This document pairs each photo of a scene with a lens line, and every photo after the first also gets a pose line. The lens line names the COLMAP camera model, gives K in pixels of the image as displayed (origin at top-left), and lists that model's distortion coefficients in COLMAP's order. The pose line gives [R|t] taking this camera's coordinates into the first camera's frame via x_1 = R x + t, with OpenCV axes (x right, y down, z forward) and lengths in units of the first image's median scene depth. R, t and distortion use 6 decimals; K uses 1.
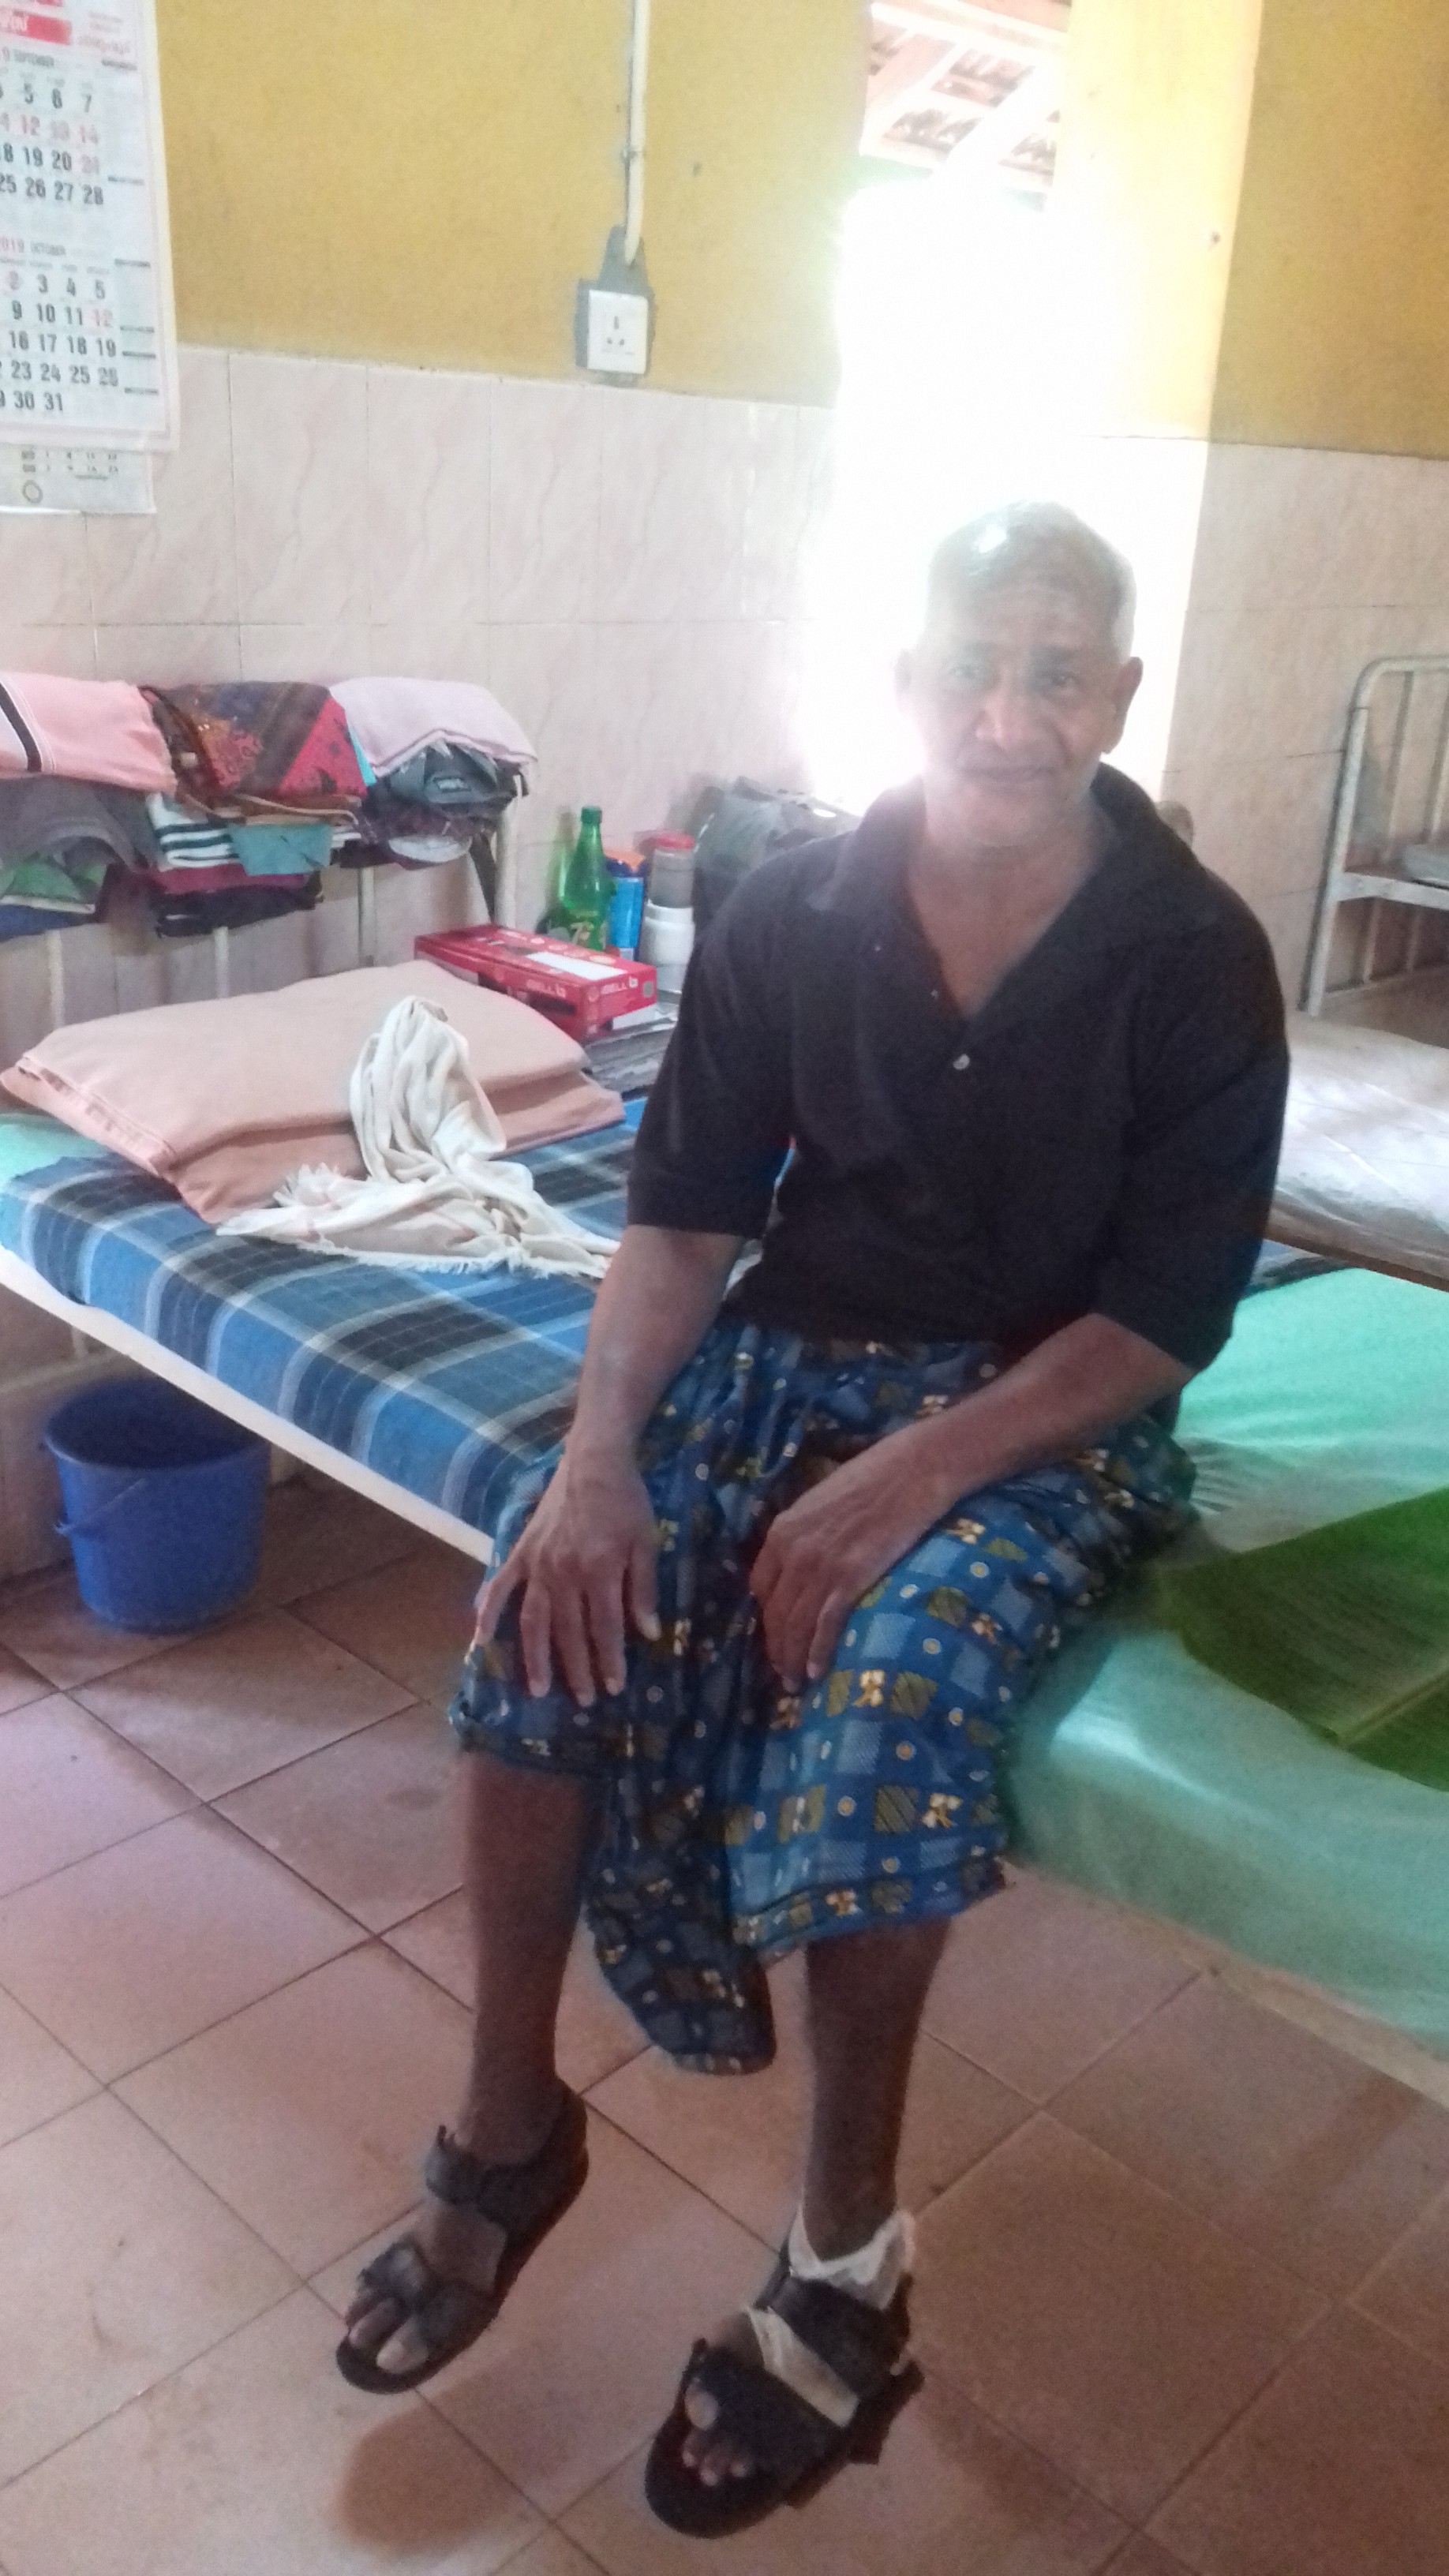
lens RADIAL K [[2122.7, 0, 707.7], [0, 2122.7, 1301.4], [0, 0, 1]] dist [0.066952, -0.015597]
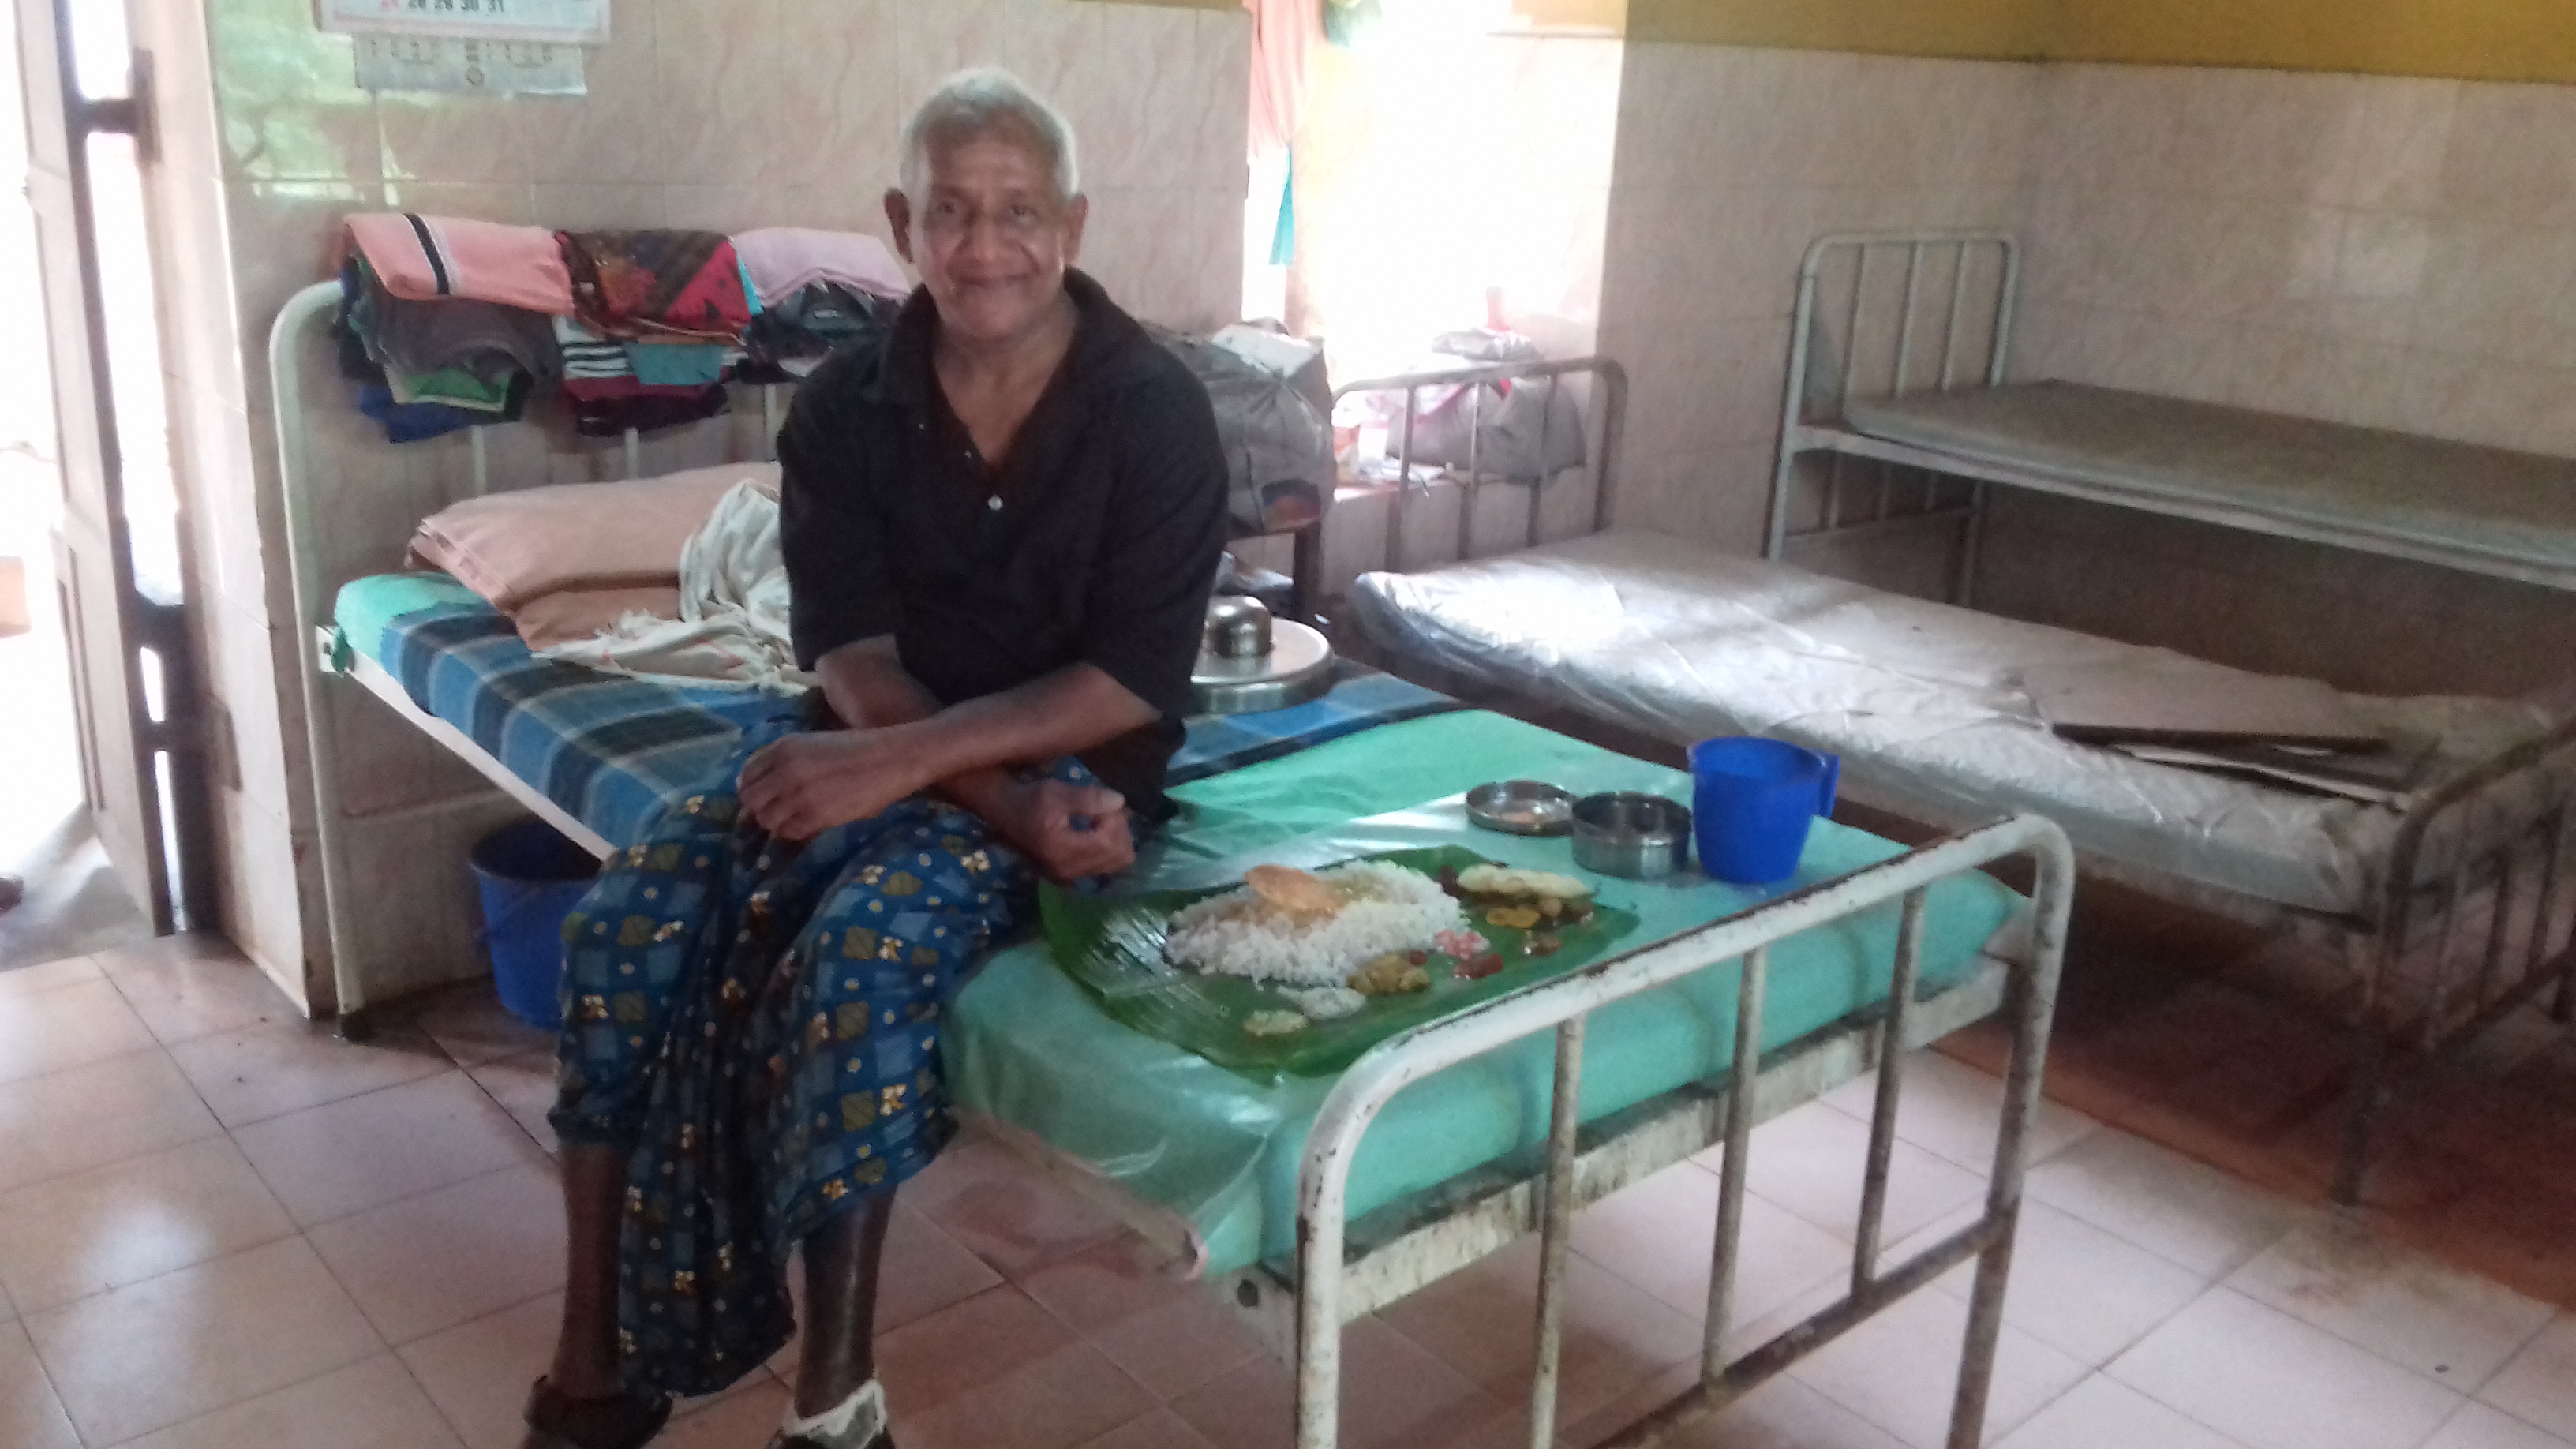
lens RADIAL K [[2122.7, 0, 1301.5], [0, 2122.7, 709.6], [0, 0, 1]] dist [0.066952, -0.015597]
pose [[0.997397, 0.022194, -0.068599, 0.252026], [-0.027444, 0.996687, -0.076561, 0.068288], [0.066673, 0.078244, 0.994702, -0.169057]]
